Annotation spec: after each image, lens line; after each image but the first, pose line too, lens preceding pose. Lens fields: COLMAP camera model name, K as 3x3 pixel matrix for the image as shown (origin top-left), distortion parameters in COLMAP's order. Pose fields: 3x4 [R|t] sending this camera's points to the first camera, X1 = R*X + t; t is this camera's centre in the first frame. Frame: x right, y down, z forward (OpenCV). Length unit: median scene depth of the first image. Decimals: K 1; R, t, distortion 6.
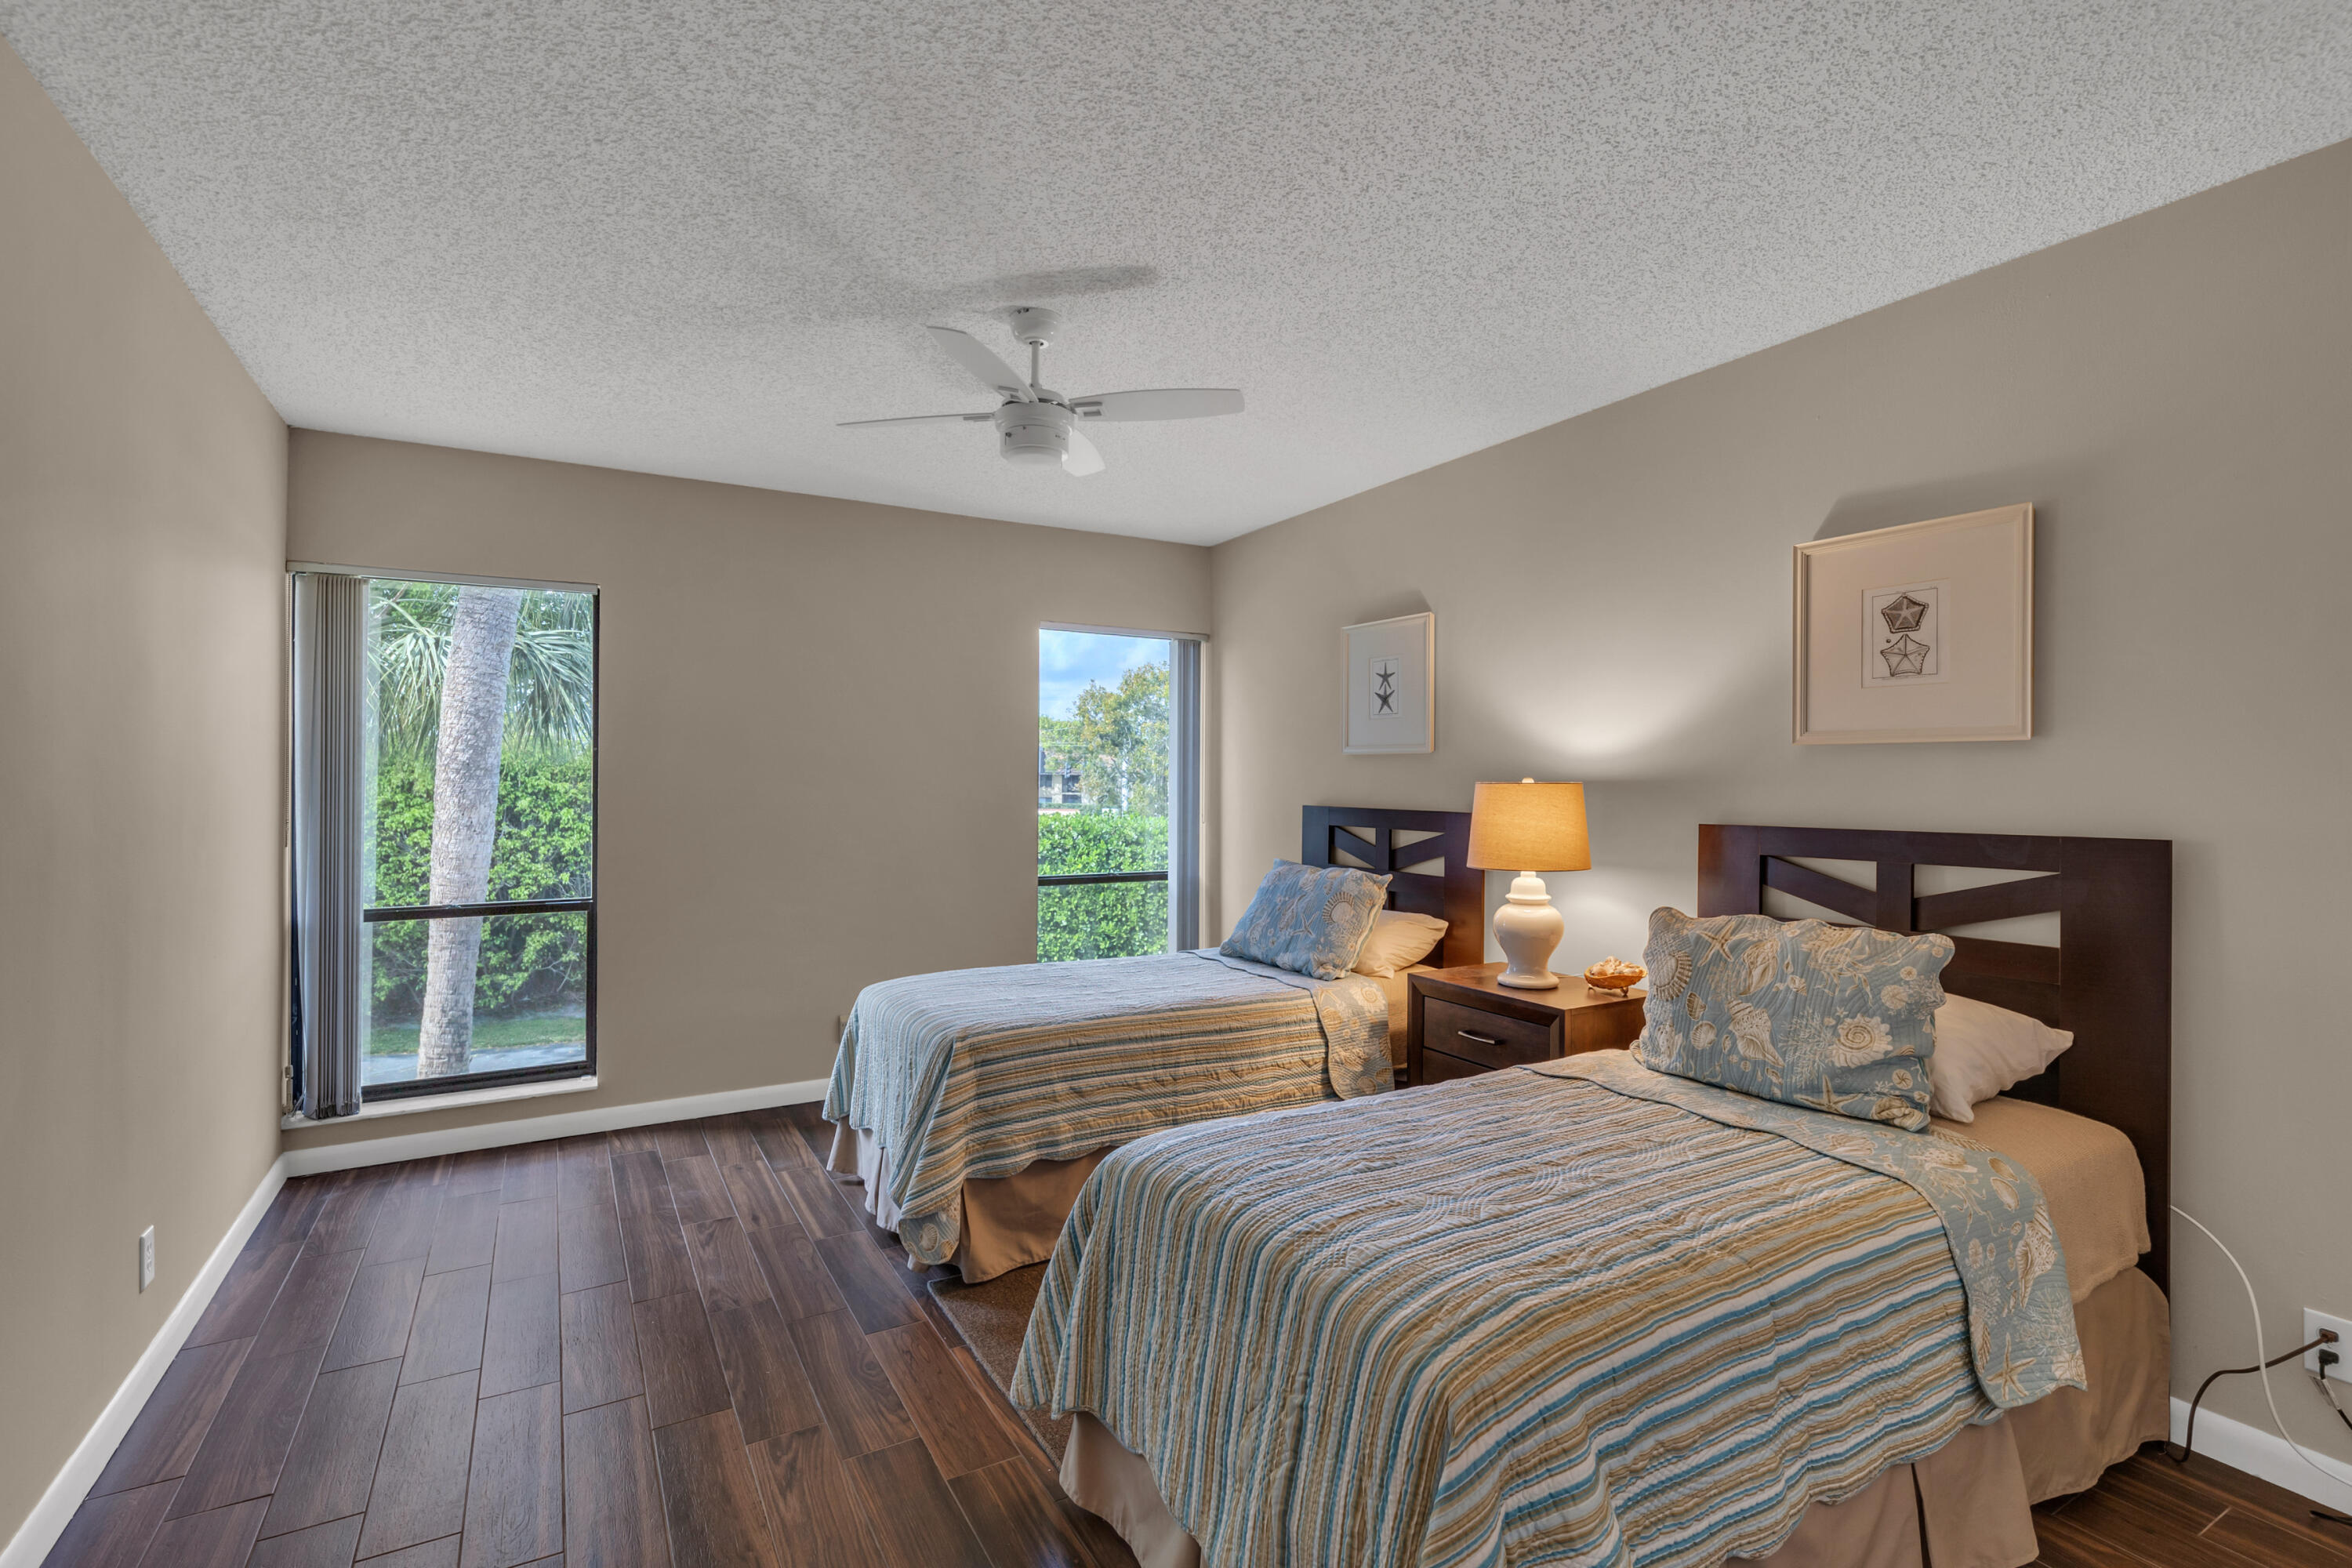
lens RADIAL K [[1097.8, 0, 1184.5], [0, 1097.8, 785.7], [0, 0, 1]] dist [0.000902, 0.000031]
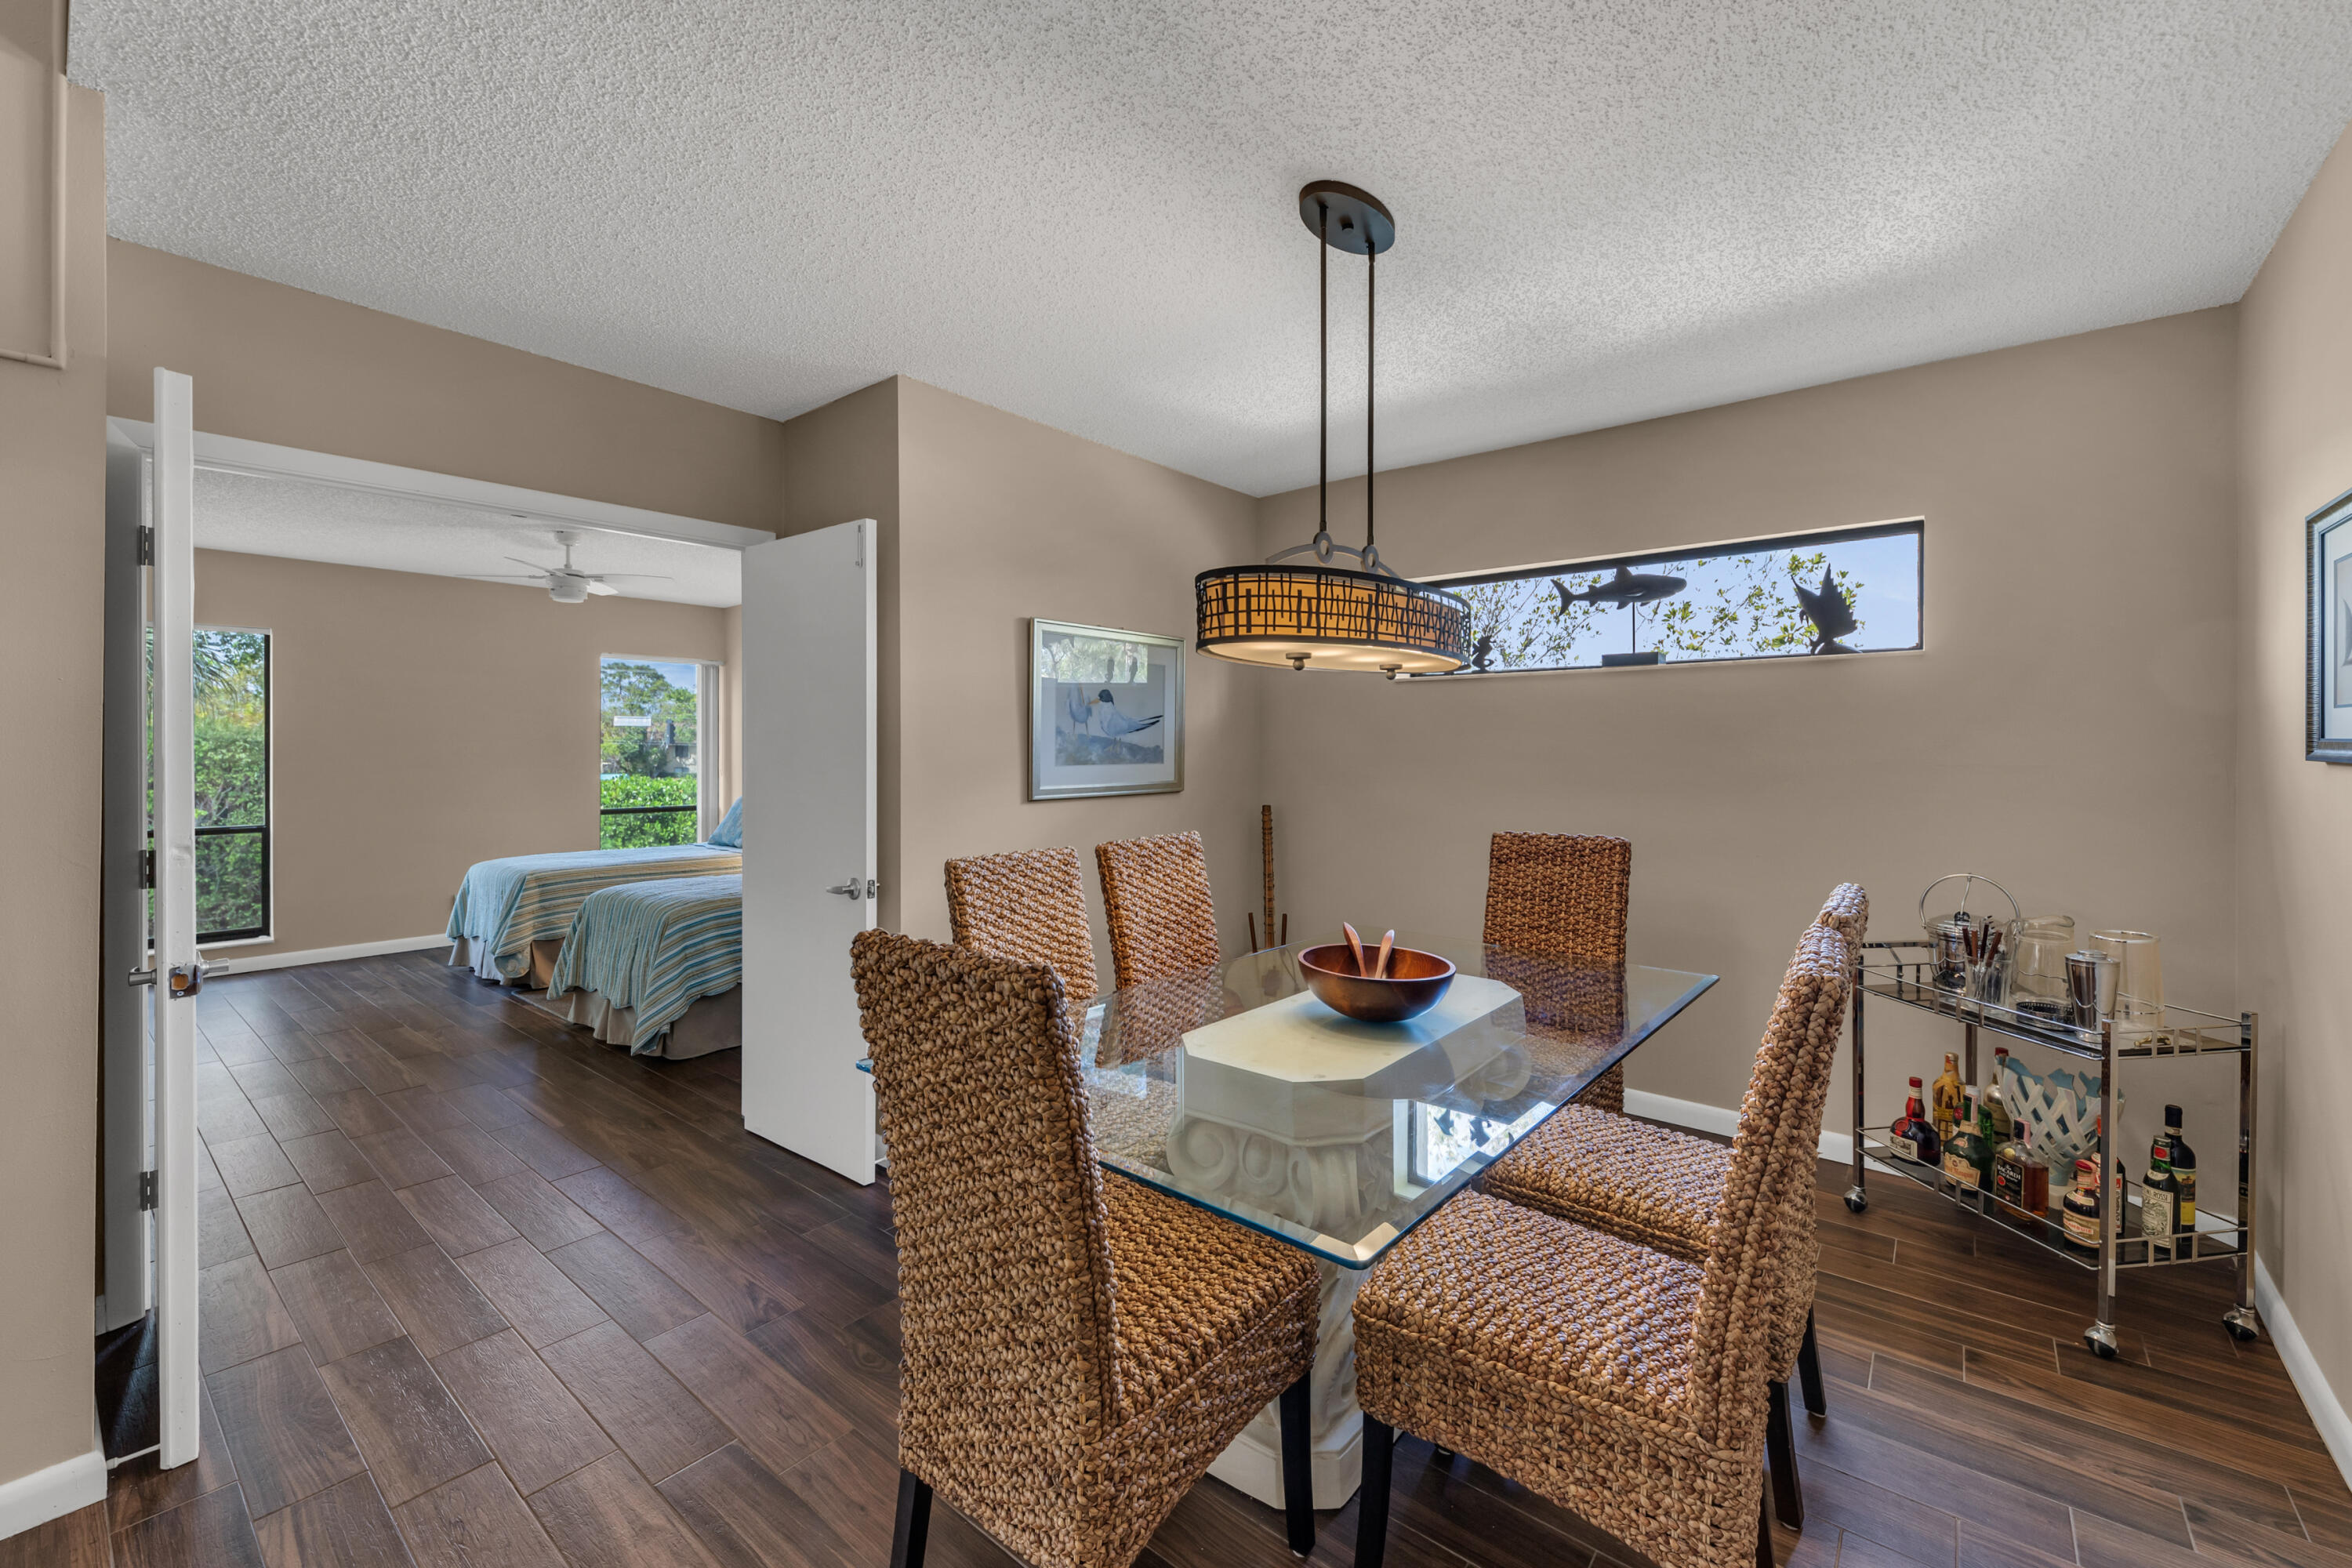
lens RADIAL K [[916.7, 0, 1179.7], [0, 916.7, 758.0], [0, 0, 1]] dist [0.010304, -0.005123]
pose [[0.930037, -0.007022, 0.367398, 0.232693], [0.005481, 0.999971, 0.005239, 0.005830], [-0.367424, -0.002858, 0.930049, -0.827820]]
